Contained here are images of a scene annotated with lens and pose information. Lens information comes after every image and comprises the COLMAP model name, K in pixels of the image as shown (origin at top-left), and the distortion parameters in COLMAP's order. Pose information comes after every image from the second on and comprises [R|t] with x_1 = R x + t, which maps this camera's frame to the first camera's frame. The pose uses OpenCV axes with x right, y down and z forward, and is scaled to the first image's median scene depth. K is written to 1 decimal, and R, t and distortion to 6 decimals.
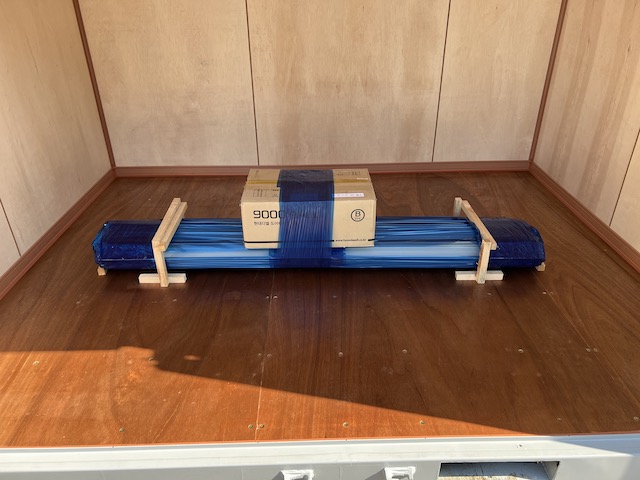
lens RADIAL K [[483.5, 0, 320.0], [0, 483.5, 240.0], [0, 0, 1]] dist [0.048107, -0.057674]
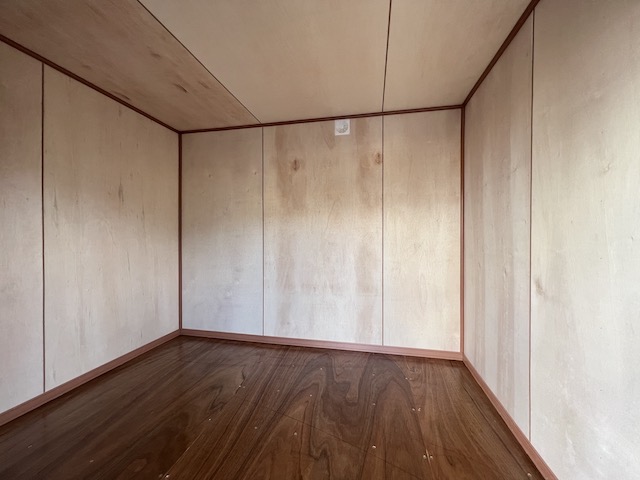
lens RADIAL K [[256.2, 0, 318.9], [0, 256.2, 236.7], [0, 0, 1]] dist [0.002507, 0.000092]
pose [[0.973947, 0.010482, -0.226534, 0.234854], [-0.117249, 0.878330, -0.463453, -0.081172], [0.194114, 0.477940, 0.856676, 0.221250]]
